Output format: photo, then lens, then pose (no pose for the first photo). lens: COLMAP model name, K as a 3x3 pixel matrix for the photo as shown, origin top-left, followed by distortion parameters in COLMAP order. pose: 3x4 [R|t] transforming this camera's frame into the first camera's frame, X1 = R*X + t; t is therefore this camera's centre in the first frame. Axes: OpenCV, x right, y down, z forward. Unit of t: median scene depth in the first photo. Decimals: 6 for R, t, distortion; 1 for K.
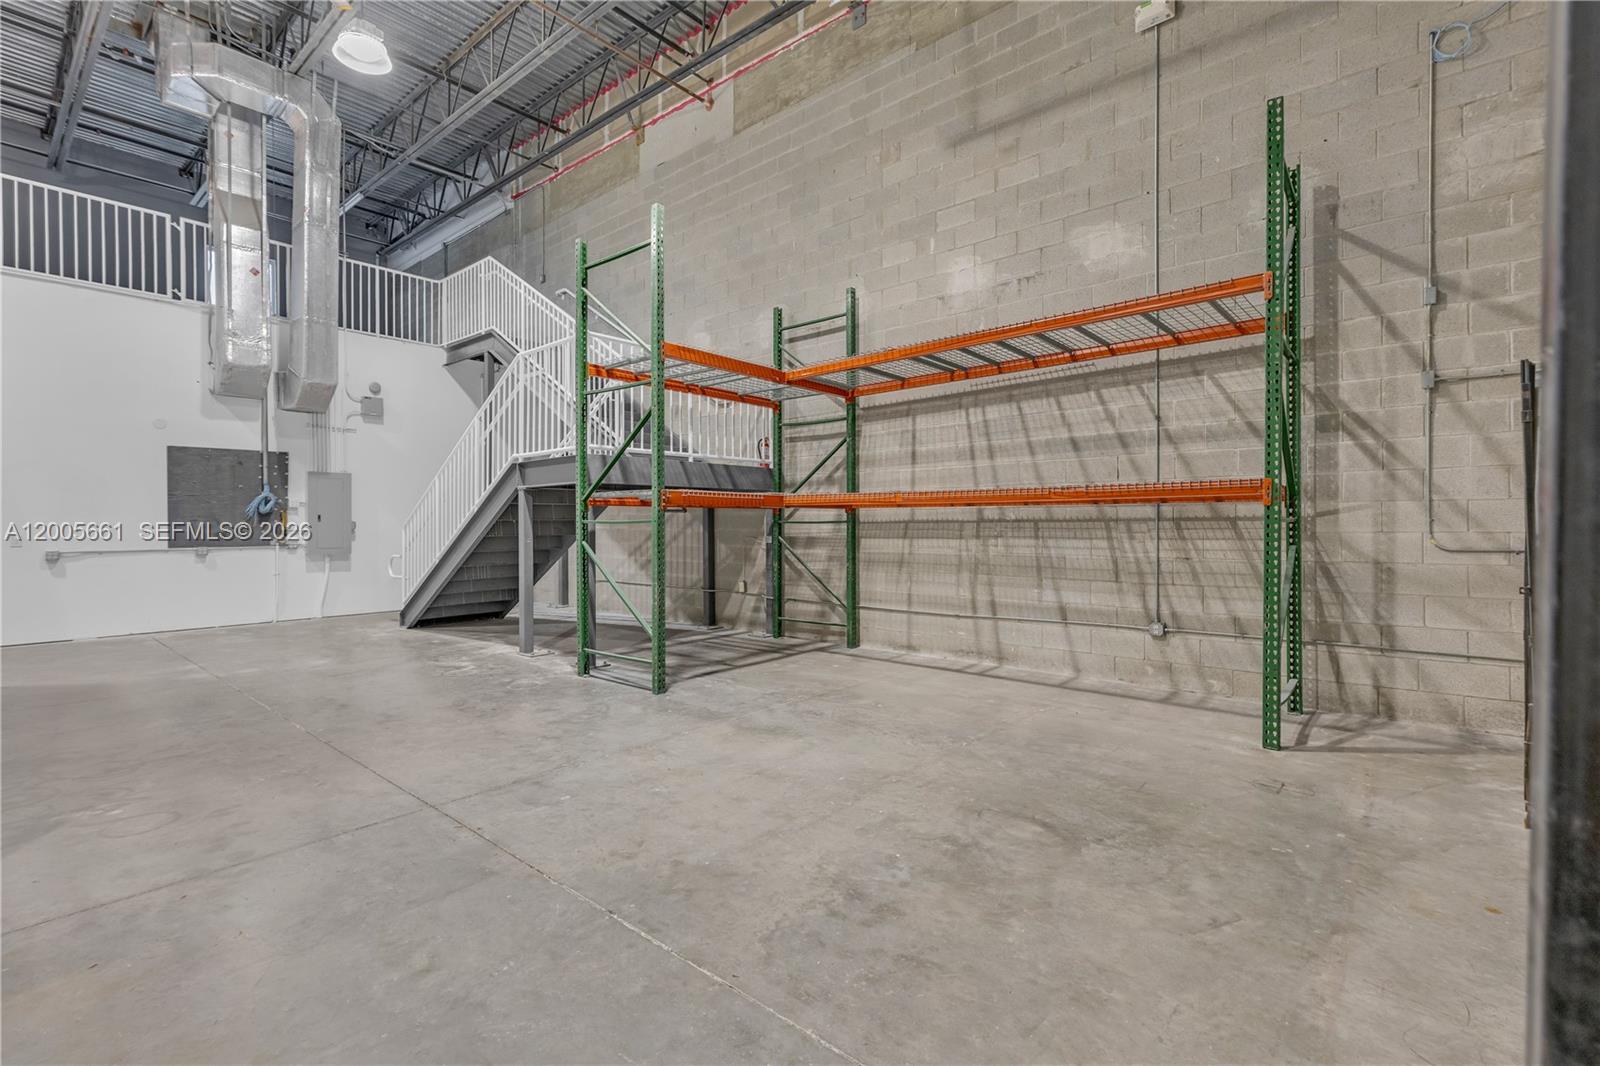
lens RADIAL K [[730.1, 0, 802.0], [0, 730.1, 535.2], [0, 0, 1]] dist [-0.000762, 0.002166]
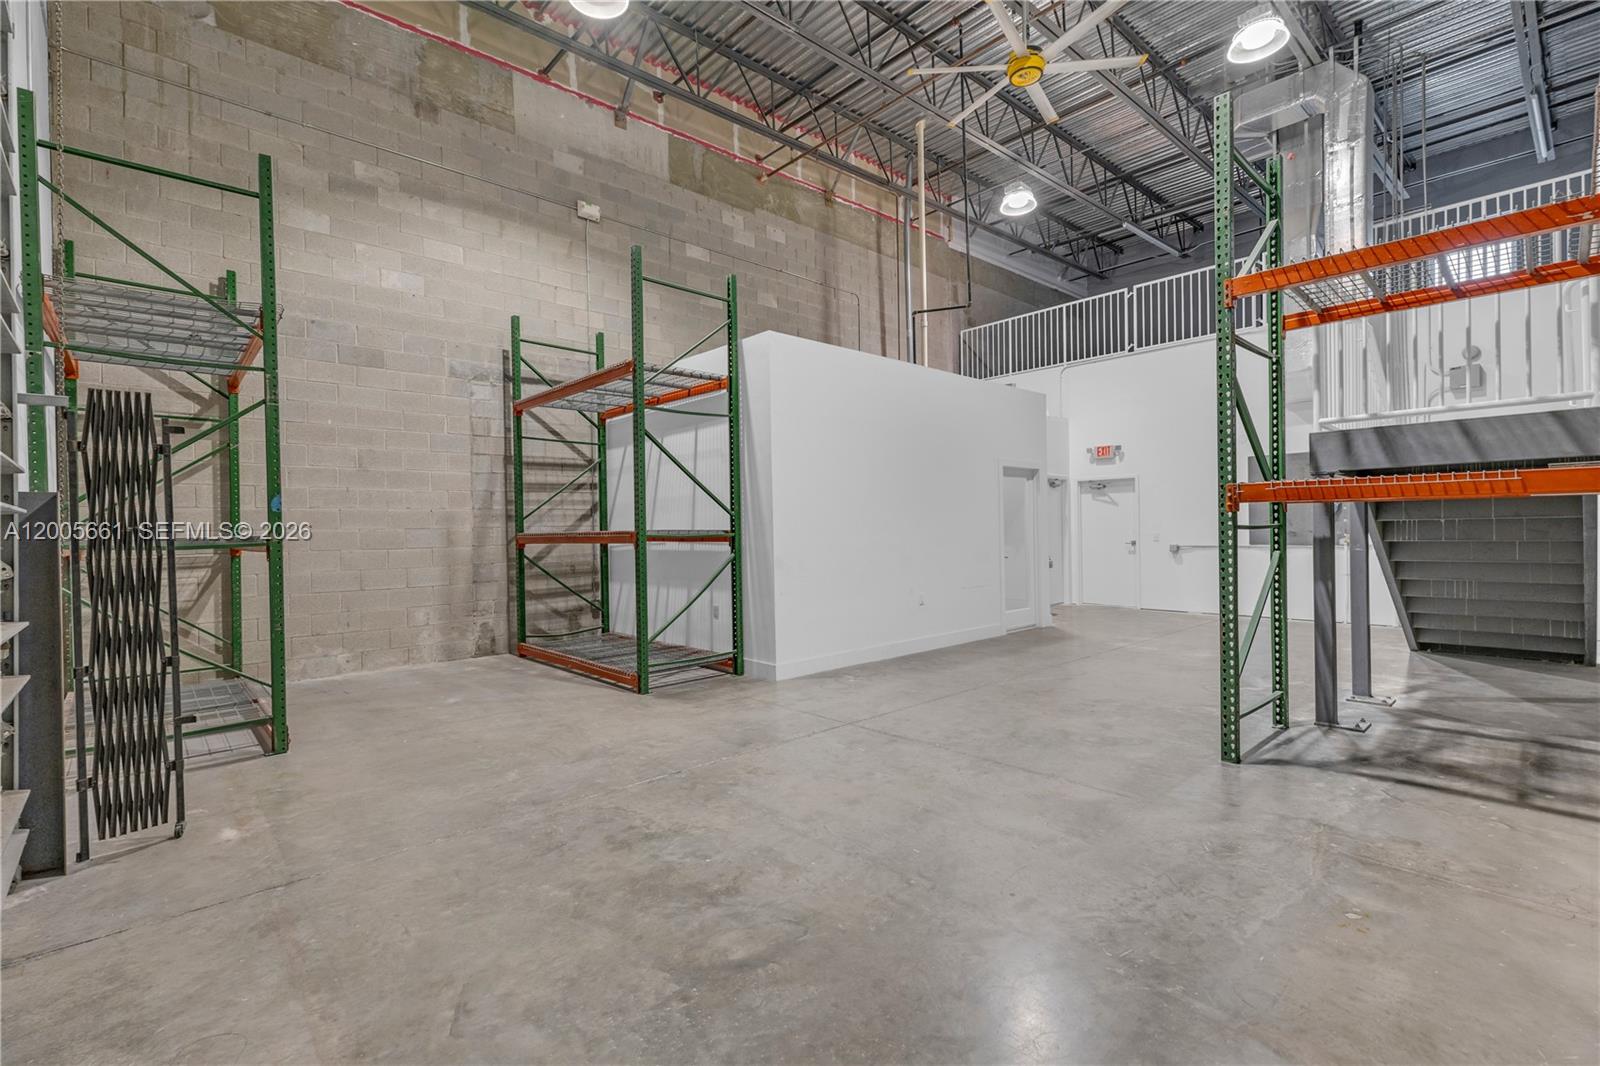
lens RADIAL K [[730.1, 0, 796.9], [0, 730.1, 541.3], [0, 0, 1]] dist [-0.000762, 0.002166]
pose [[-0.135130, 0.025332, -0.990504, 1.102718], [-0.003726, 0.999653, 0.026074, -0.047795], [0.990821, 0.007214, -0.134989, 1.217747]]
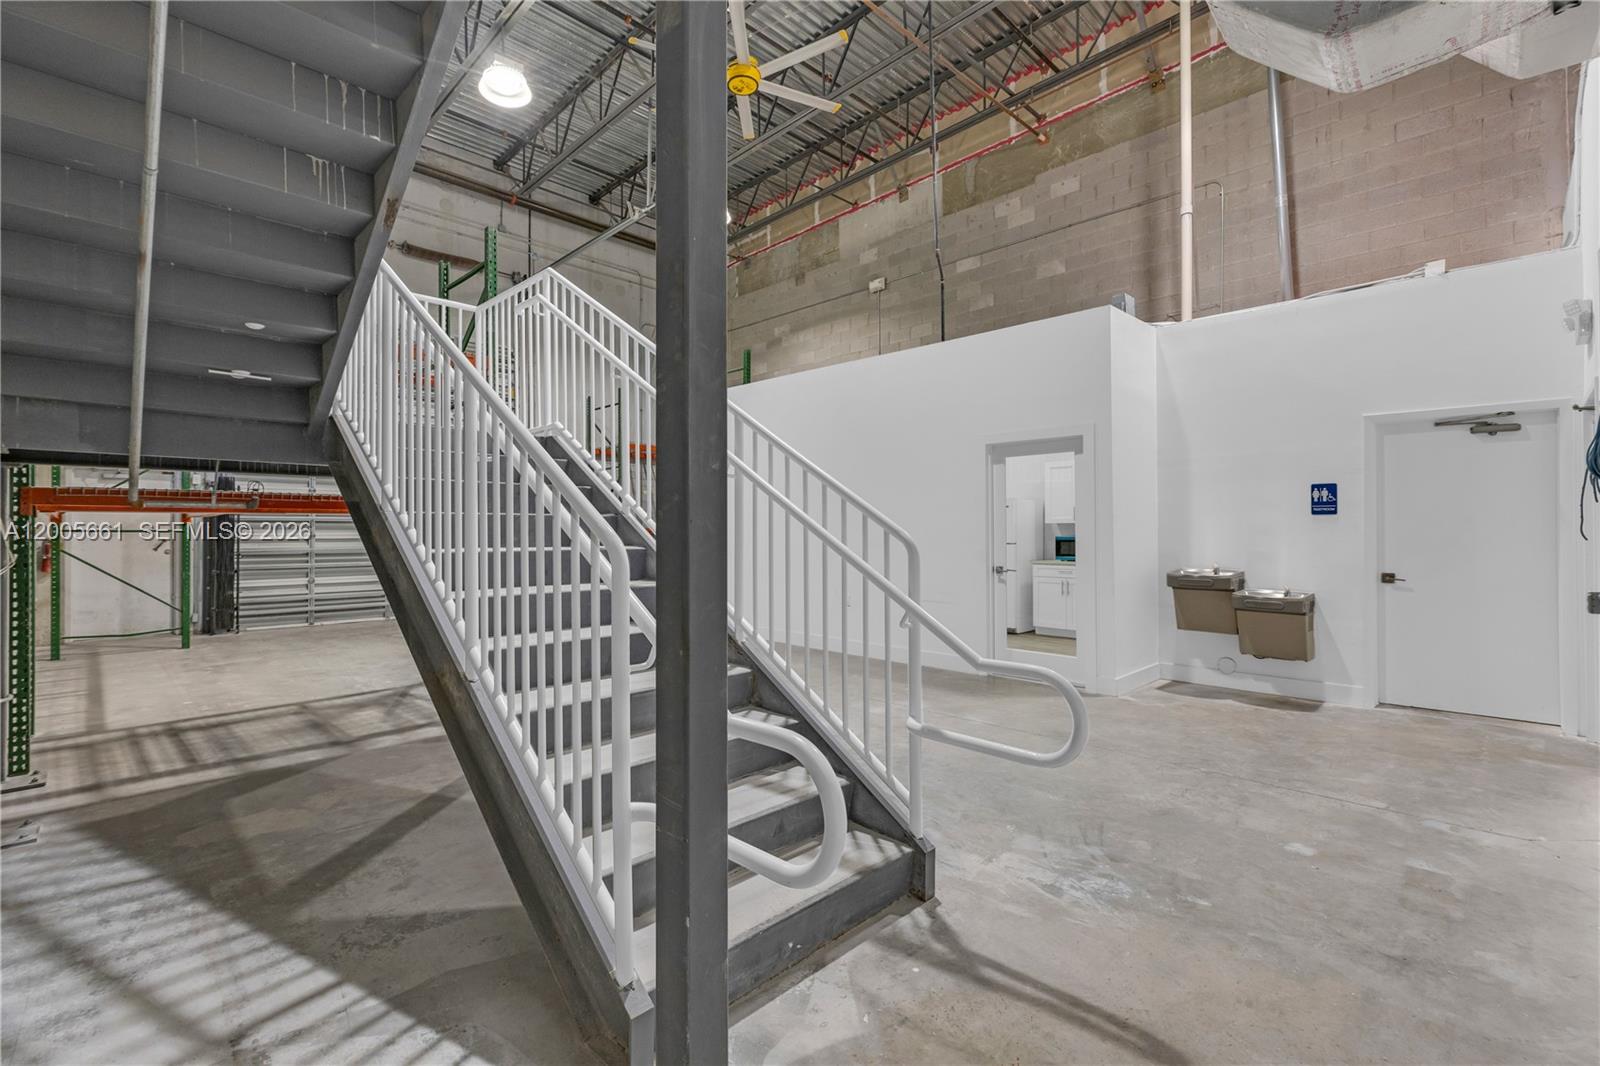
lens RADIAL K [[715.5, 0, 793.1], [0, 715.5, 528.3], [0, 0, 1]] dist [0.004697, -0.000306]
pose [[-0.995123, 0.003946, 0.098568, -1.534061], [0.004949, 0.999938, 0.009939, -0.054661], [-0.098523, 0.010379, -0.995081, 3.678286]]
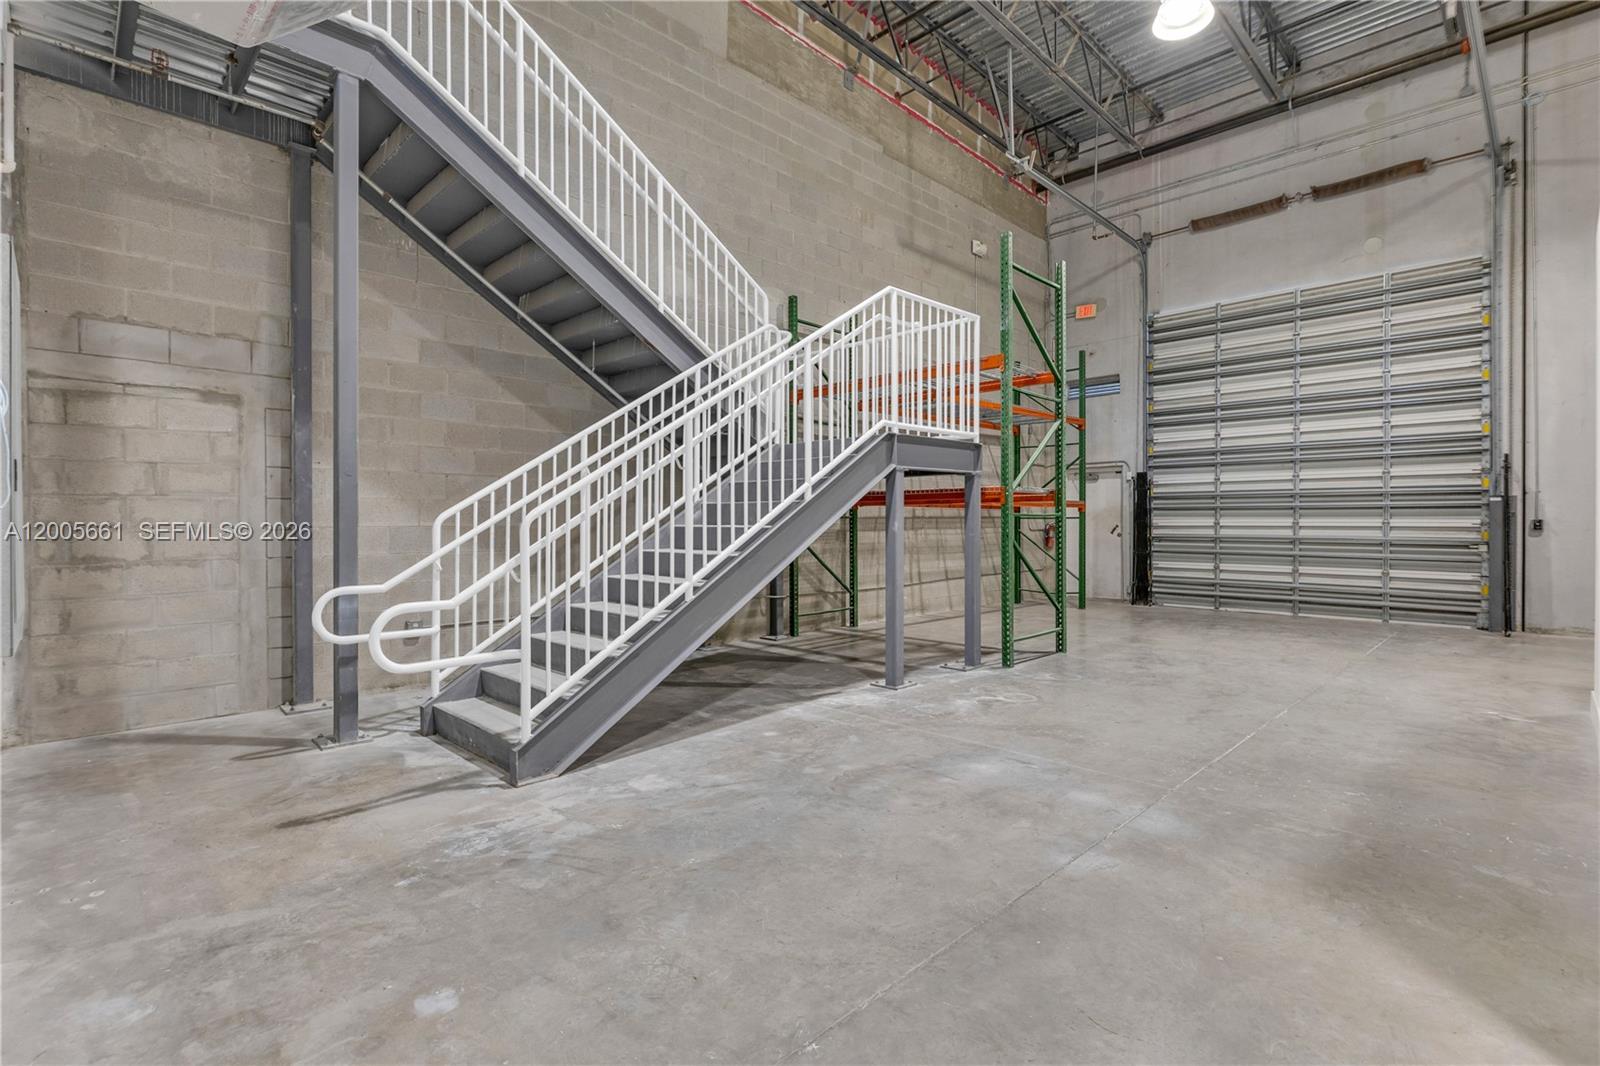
lens RADIAL K [[730.1, 0, 784.3], [0, 730.1, 535.0], [0, 0, 1]] dist [-0.000762, 0.002166]
pose [[0.097816, -0.015567, 0.995083, -2.617526], [0.016185, 0.999770, 0.014049, -0.020642], [-0.995073, 0.014731, 0.098046, 2.395139]]
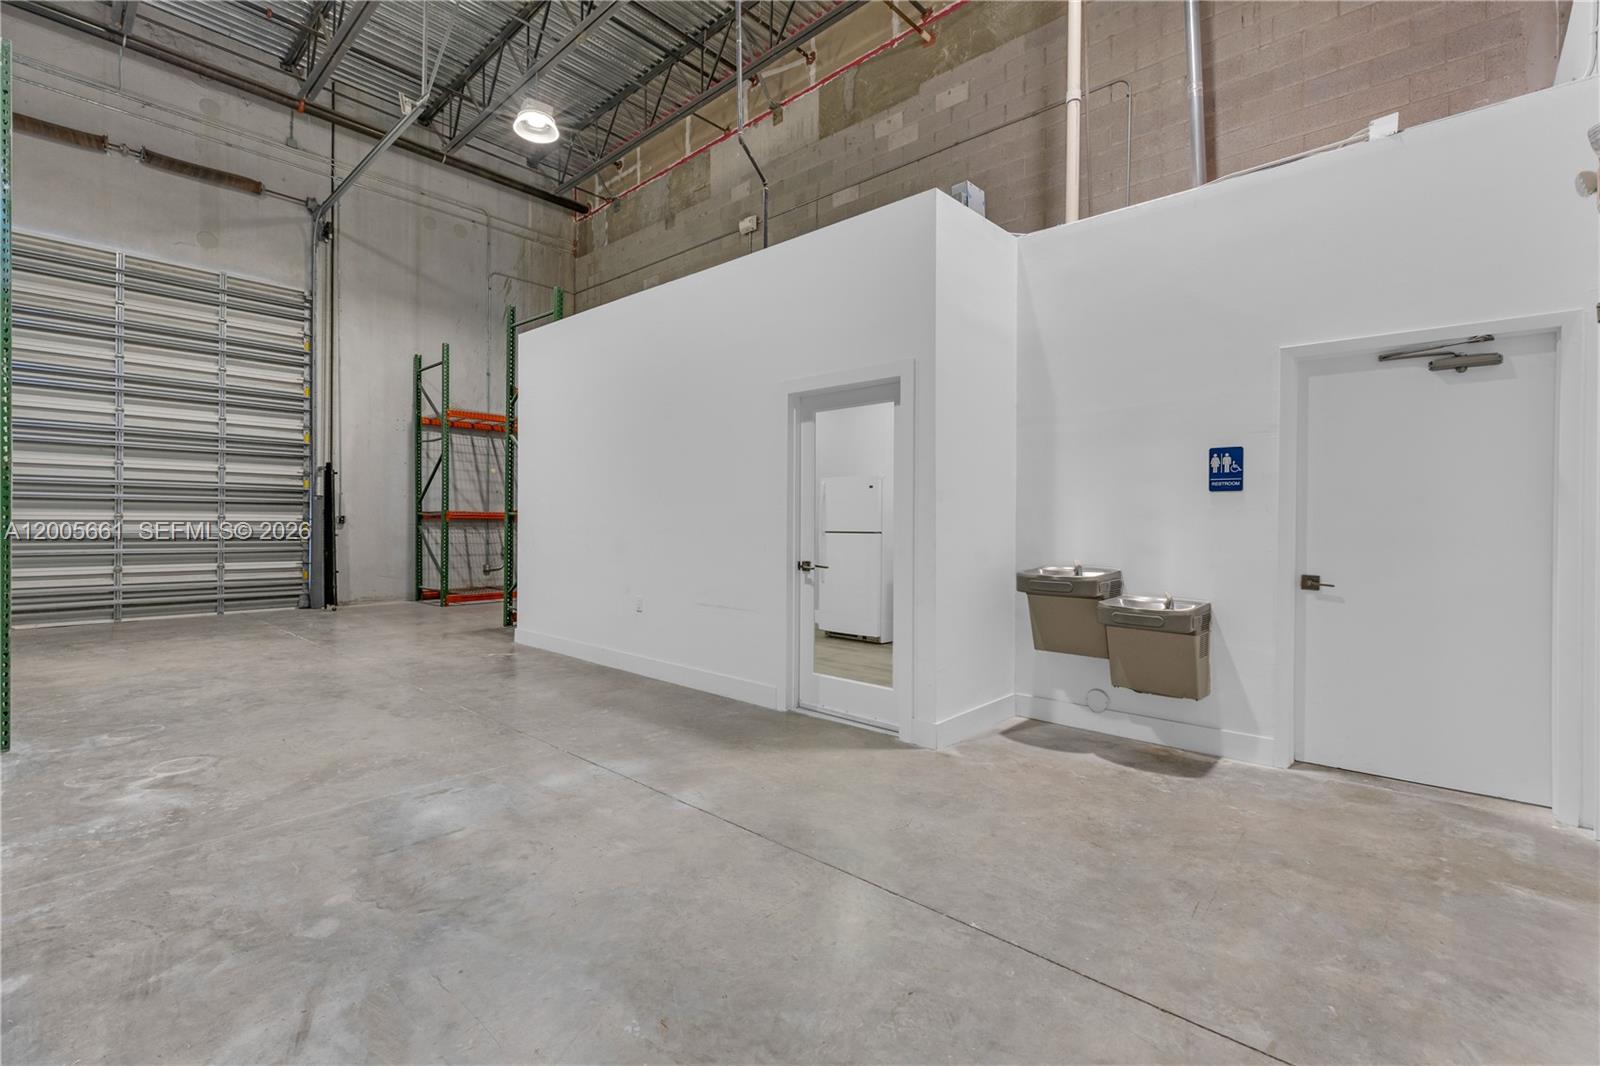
lens RADIAL K [[715.5, 0, 794.6], [0, 715.5, 527.6], [0, 0, 1]] dist [0.004697, -0.000306]
pose [[-0.998584, -0.006292, 0.052830, -1.968549], [-0.005110, 0.999734, 0.022484, -0.026324], [-0.052958, 0.022182, -0.998350, 3.090061]]
